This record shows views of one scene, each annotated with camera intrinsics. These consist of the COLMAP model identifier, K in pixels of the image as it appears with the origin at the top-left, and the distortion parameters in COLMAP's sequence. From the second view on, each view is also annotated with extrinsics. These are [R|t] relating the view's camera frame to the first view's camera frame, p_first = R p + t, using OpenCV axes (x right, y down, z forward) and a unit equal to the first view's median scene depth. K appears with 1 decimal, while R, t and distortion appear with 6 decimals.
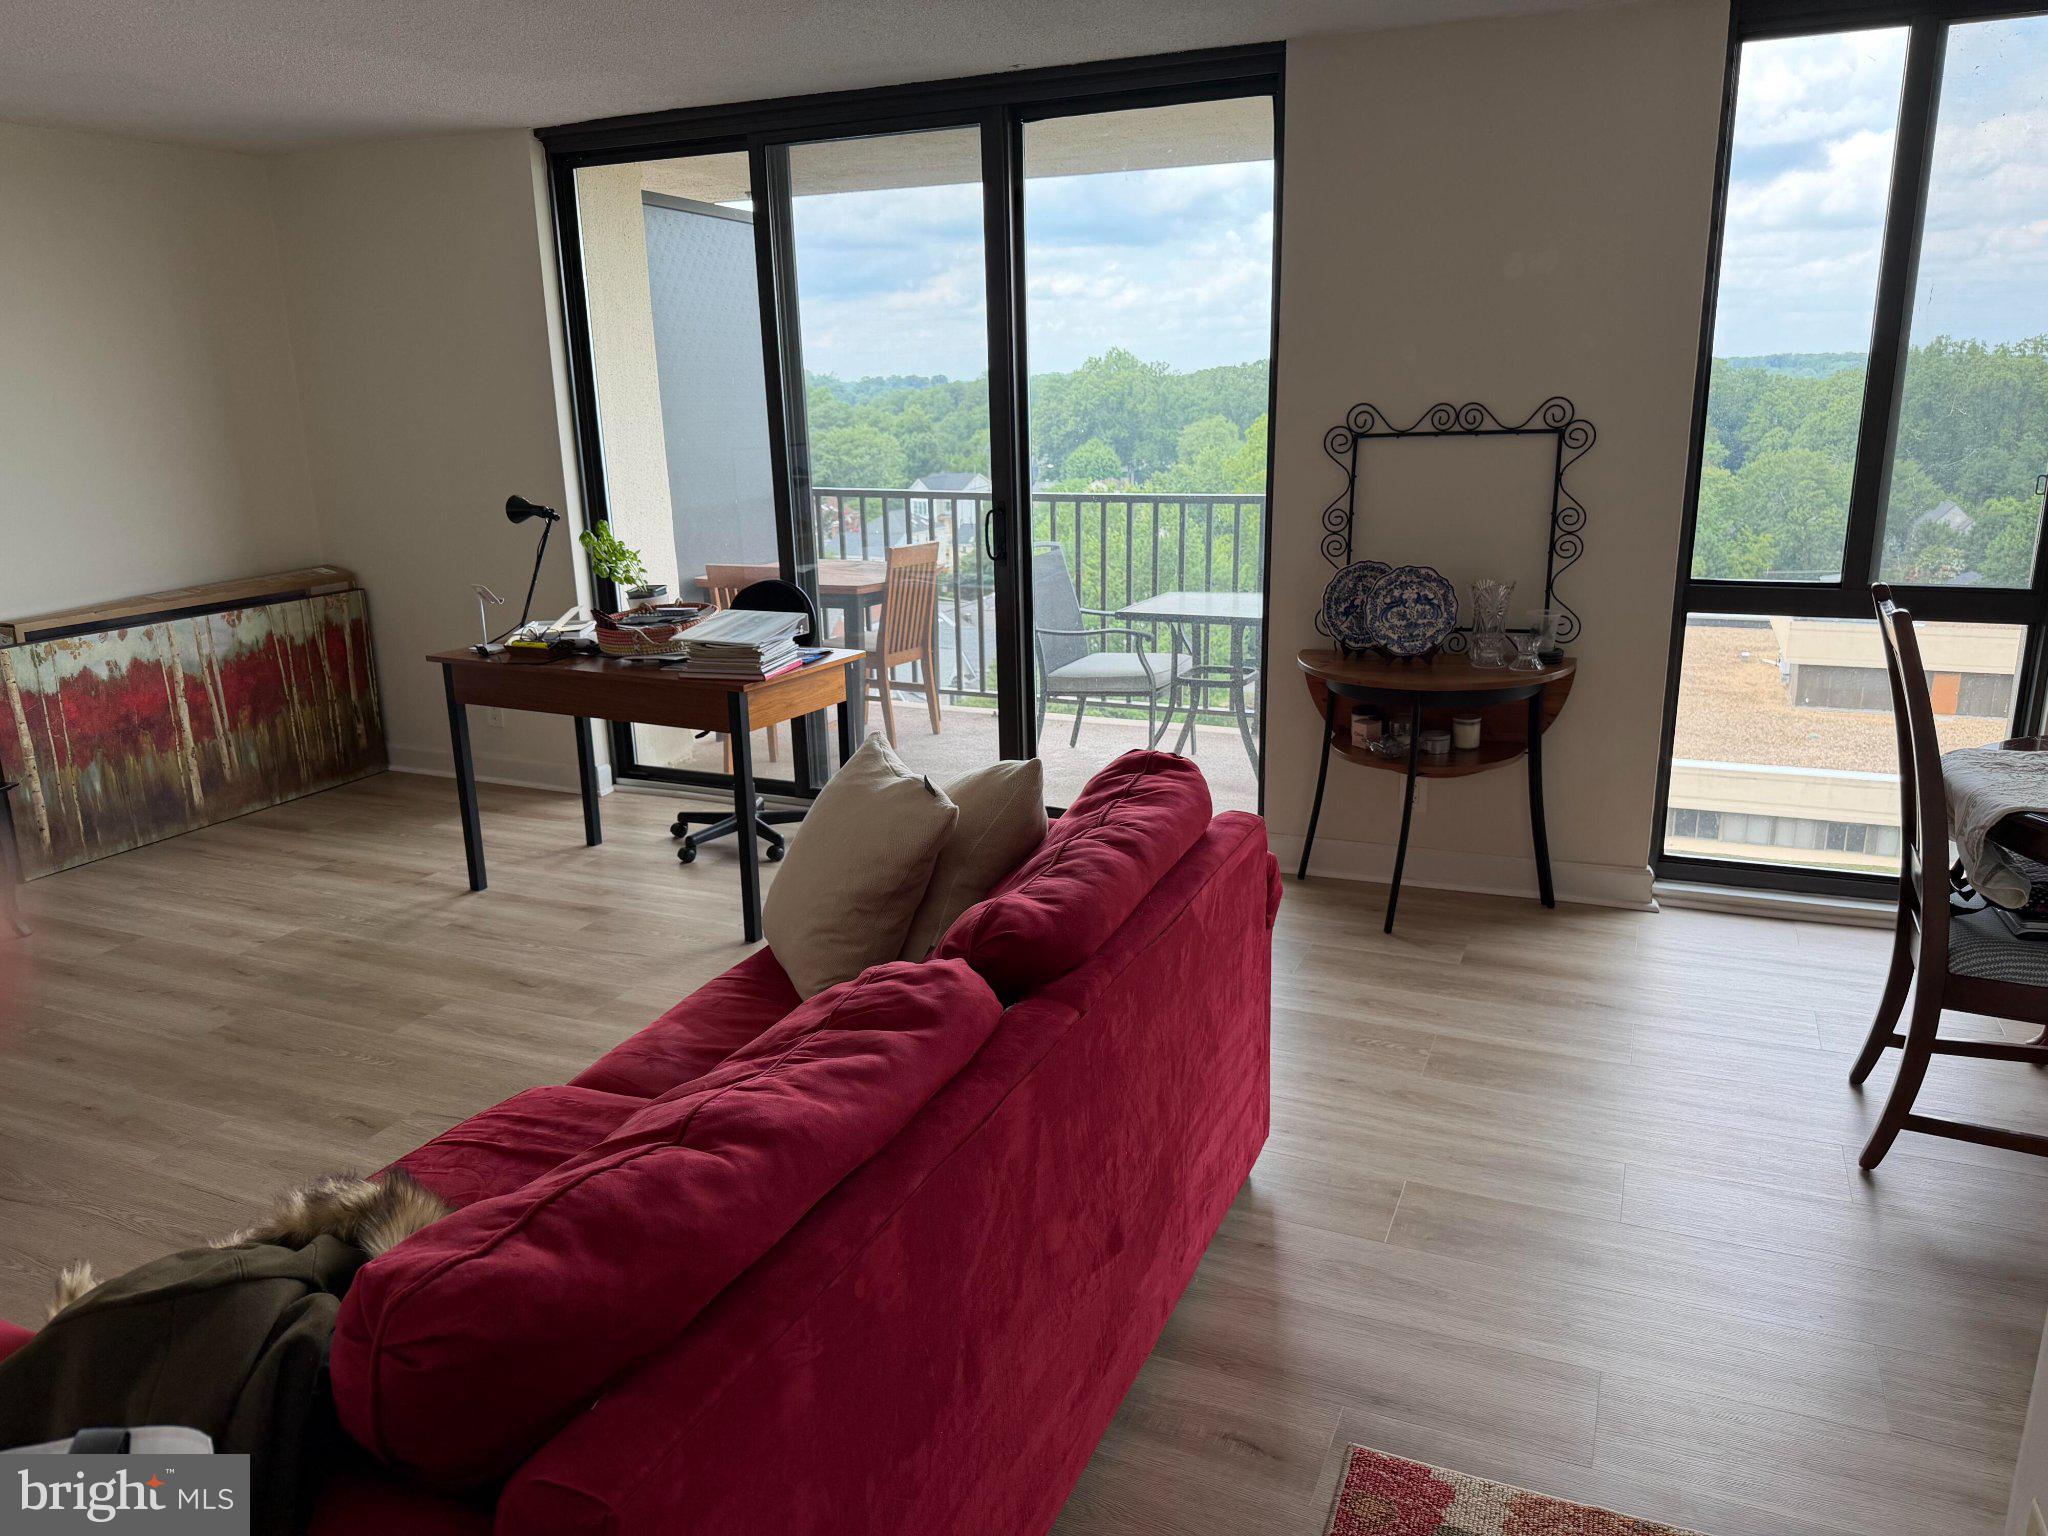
lens RADIAL K [[1404.9, 0, 1016.8], [0, 1404.9, 767.4], [0, 0, 1]] dist [-0.004985, -0.005075]
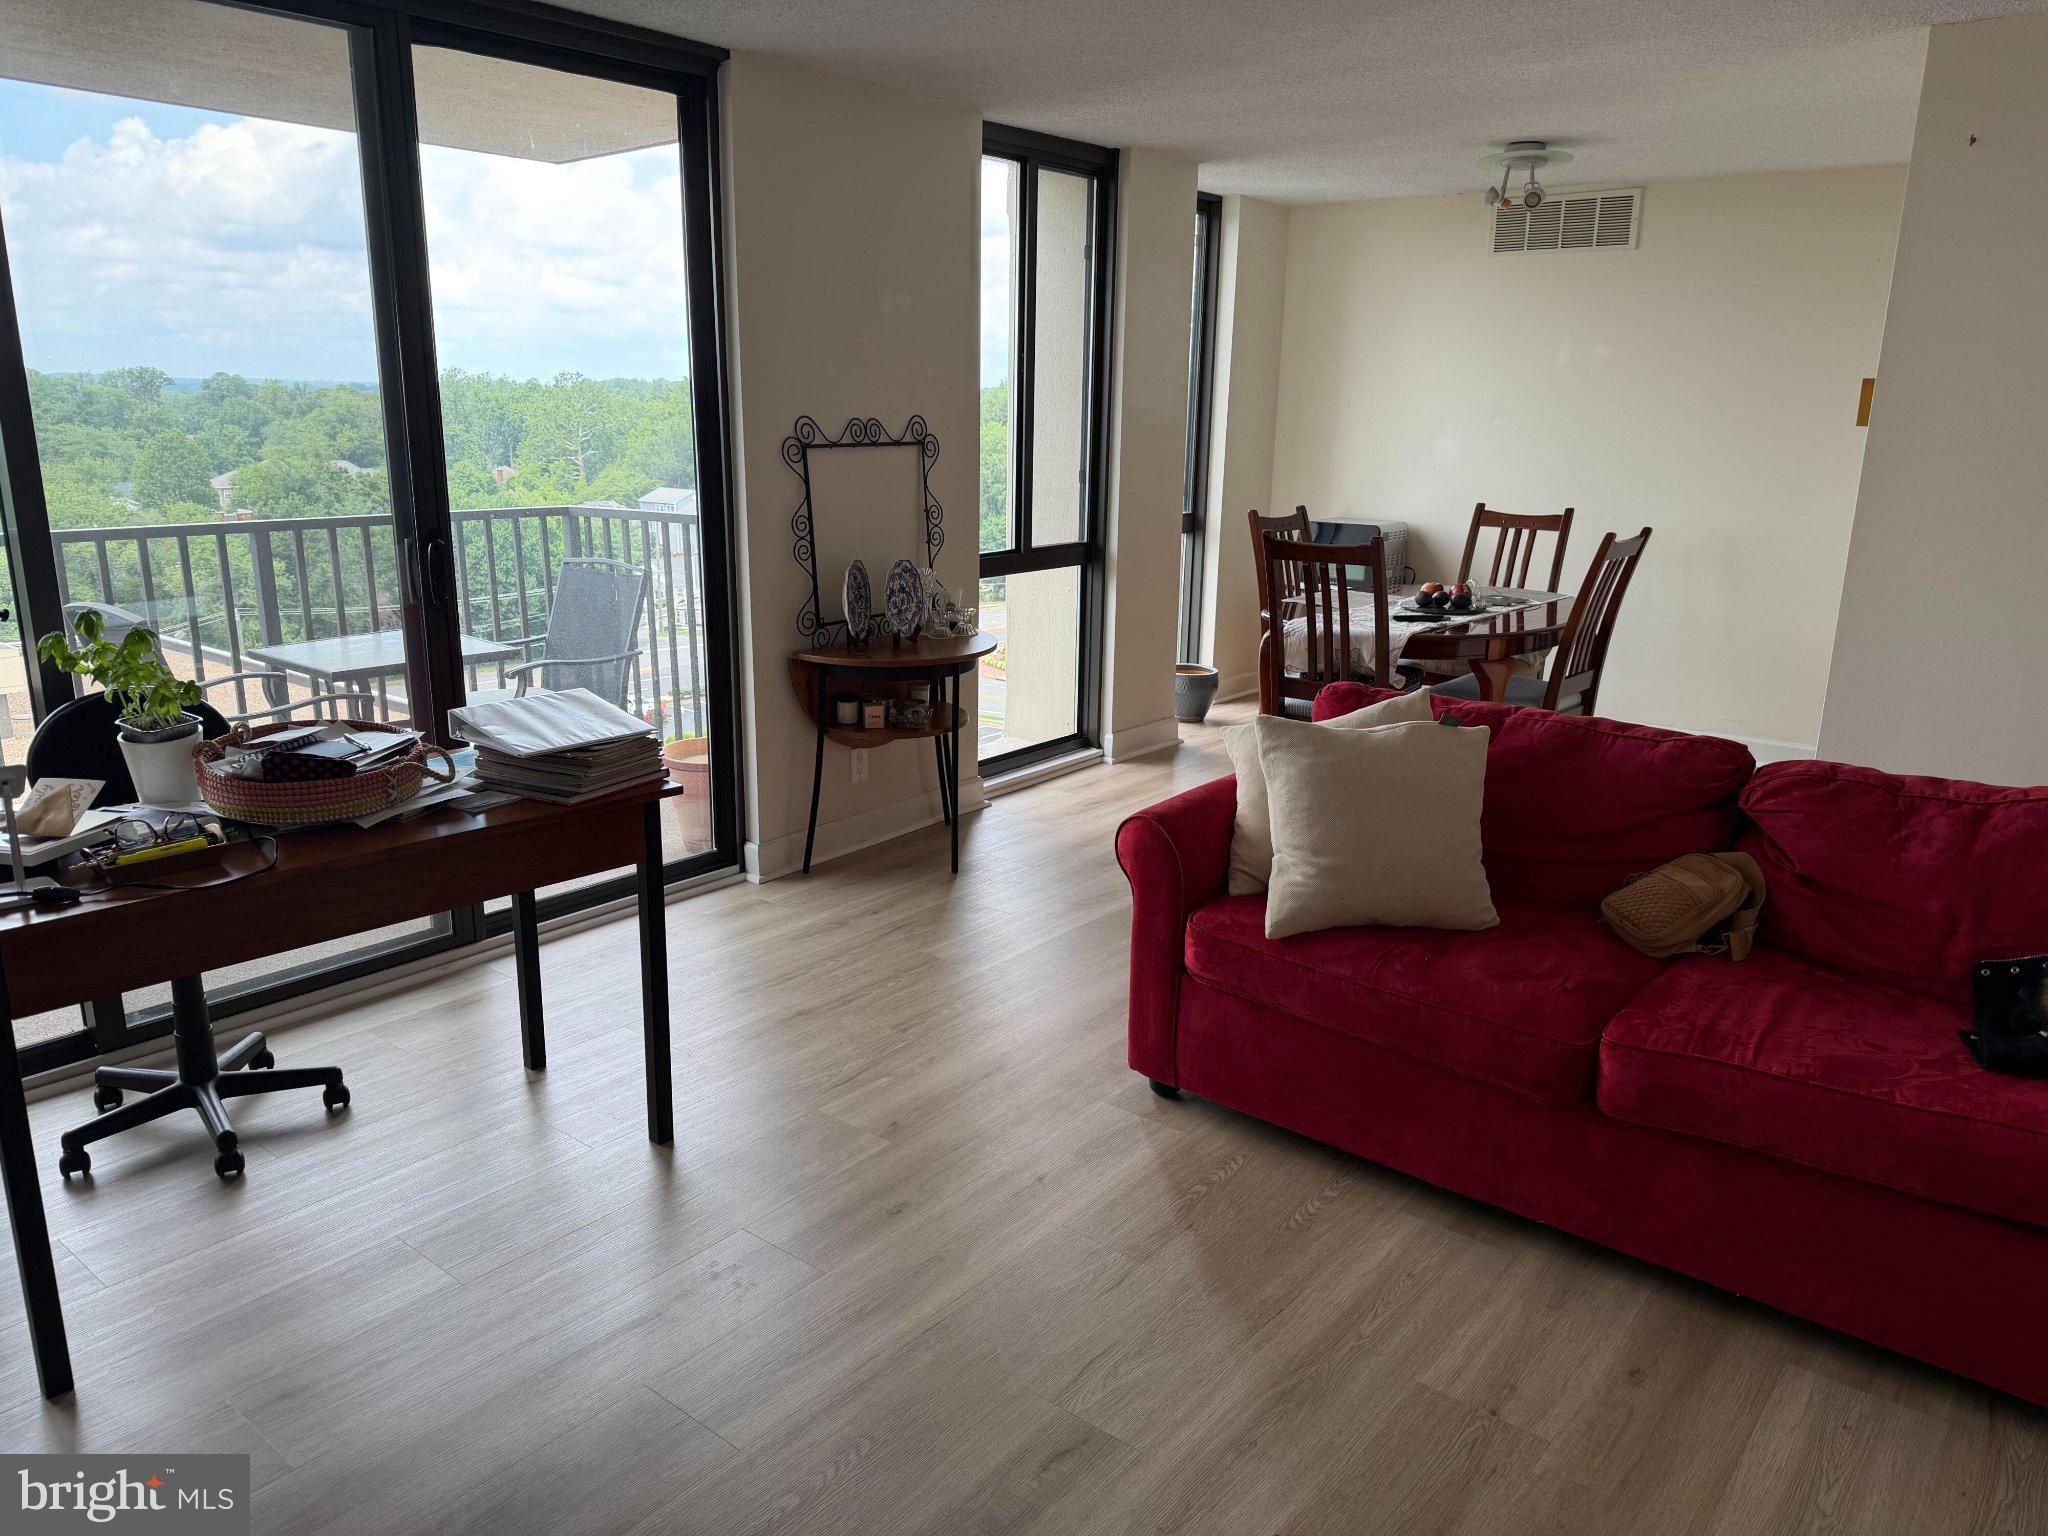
lens RADIAL K [[1404.9, 0, 1028.0], [0, 1404.9, 765.8], [0, 0, 1]] dist [-0.004985, -0.005075]
pose [[0.303420, -0.210227, 0.929377, -0.764934], [0.211895, 0.965822, 0.149292, -0.127914], [-0.928998, 0.151632, 0.337596, 0.529291]]
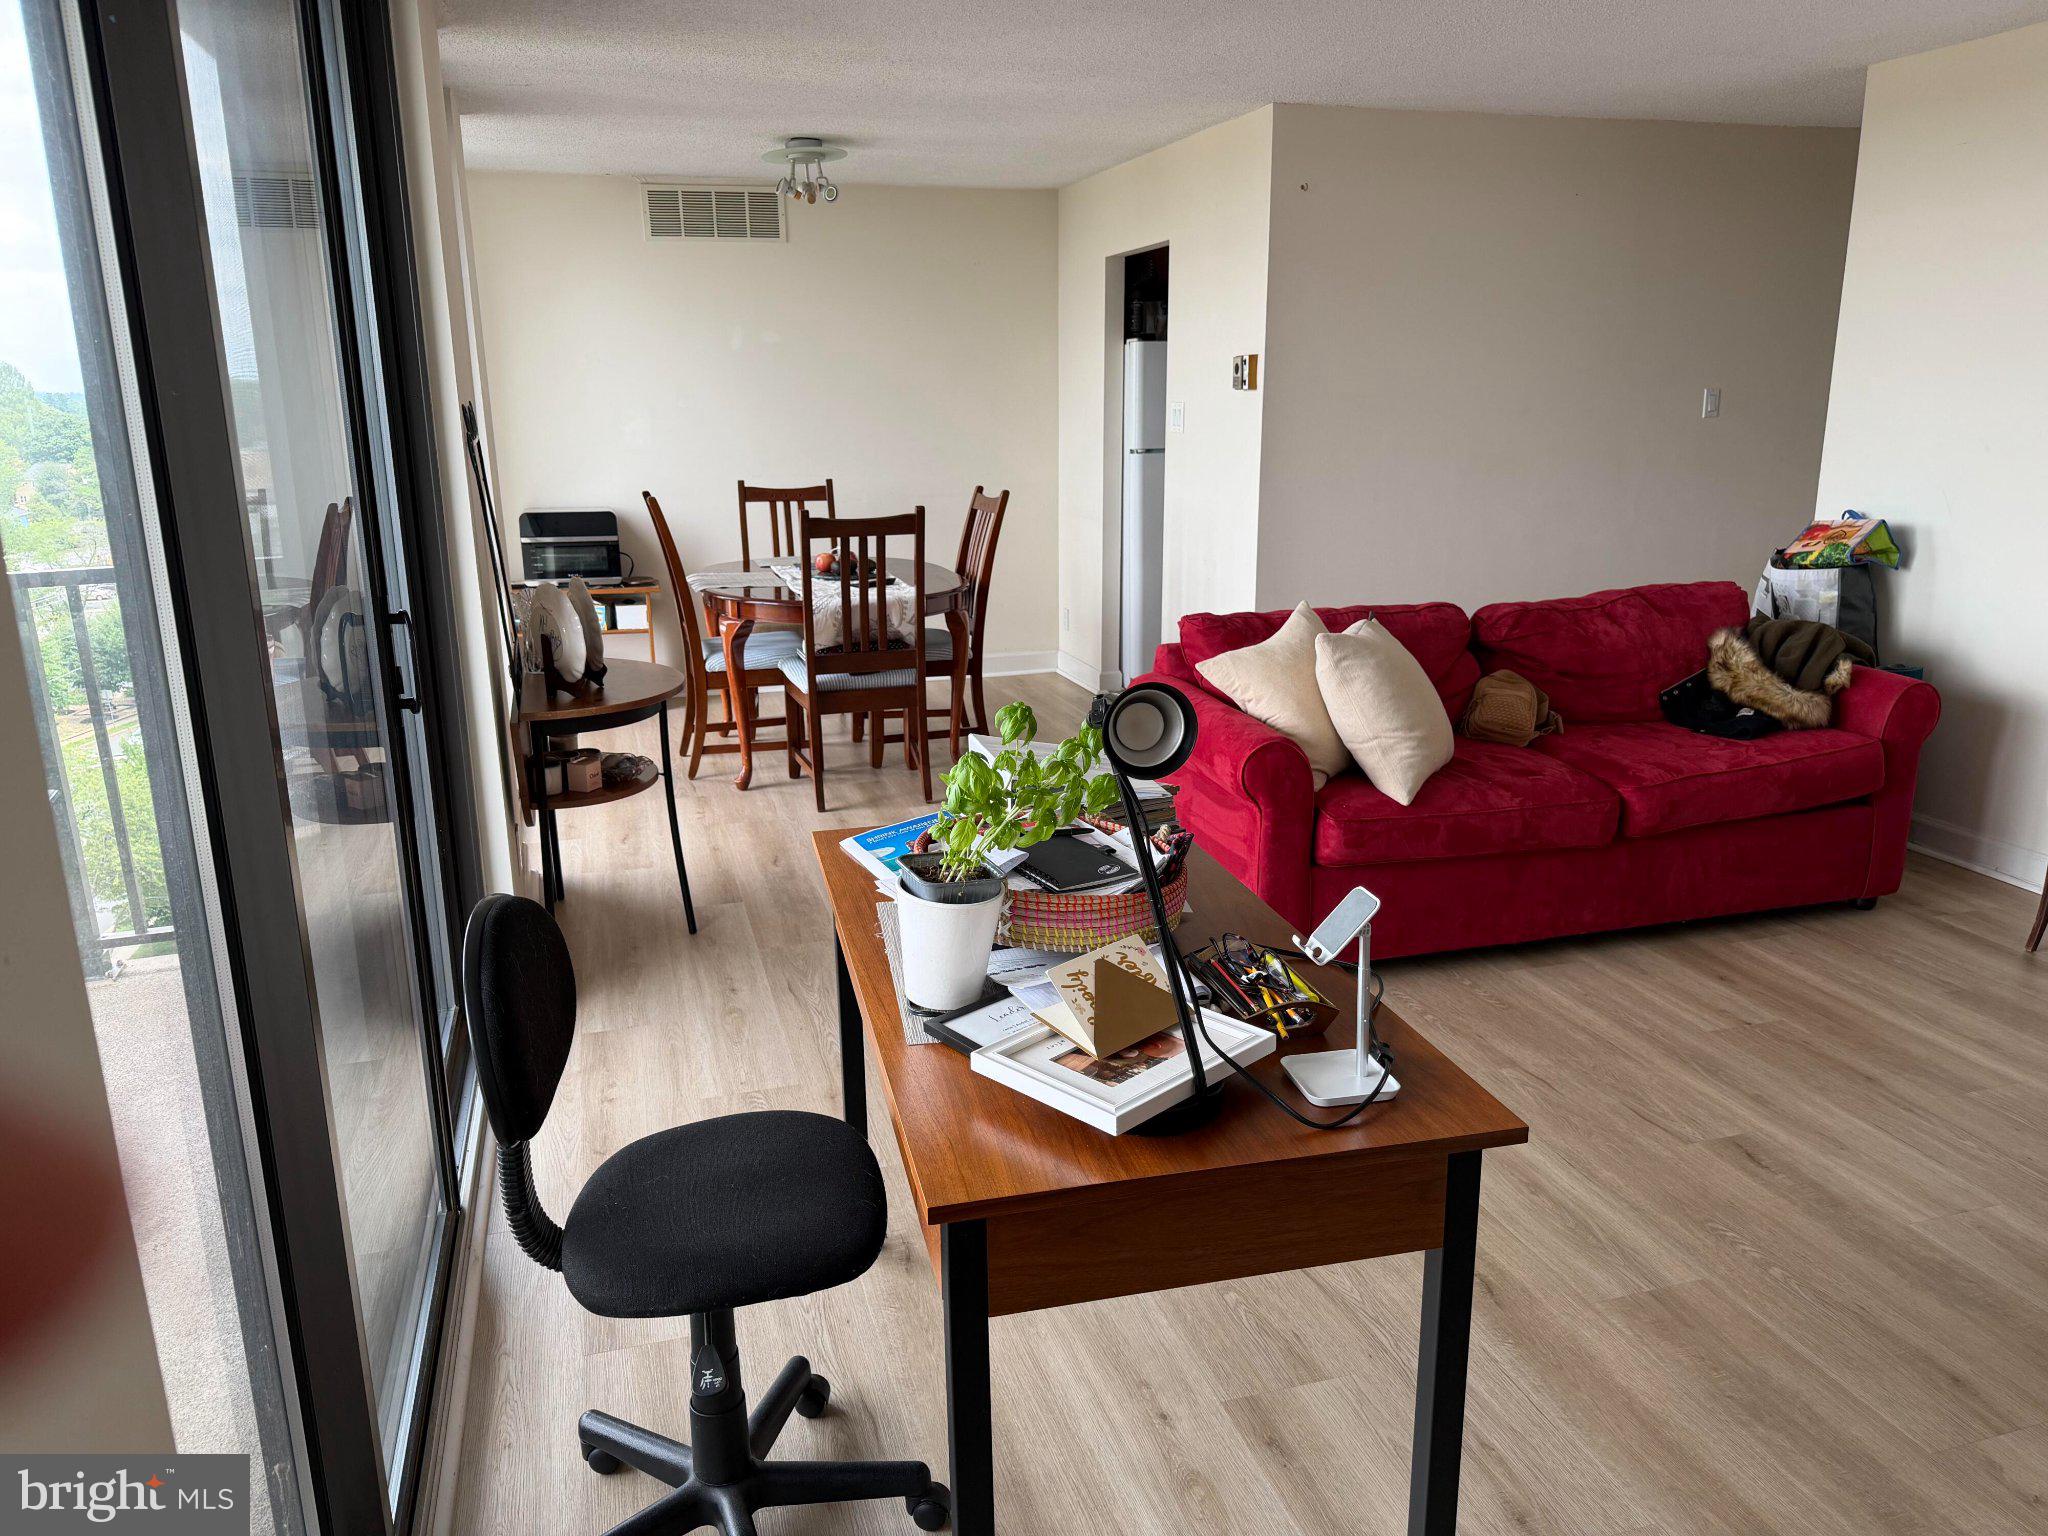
lens RADIAL K [[1404.9, 0, 1035.8], [0, 1404.9, 776.0], [0, 0, 1]] dist [-0.004985, -0.005075]
pose [[-0.632453, -0.170315, 0.755642, -0.599447], [0.202588, 0.905203, 0.373585, -0.293310], [-0.747637, 0.389359, -0.537995, 1.274392]]
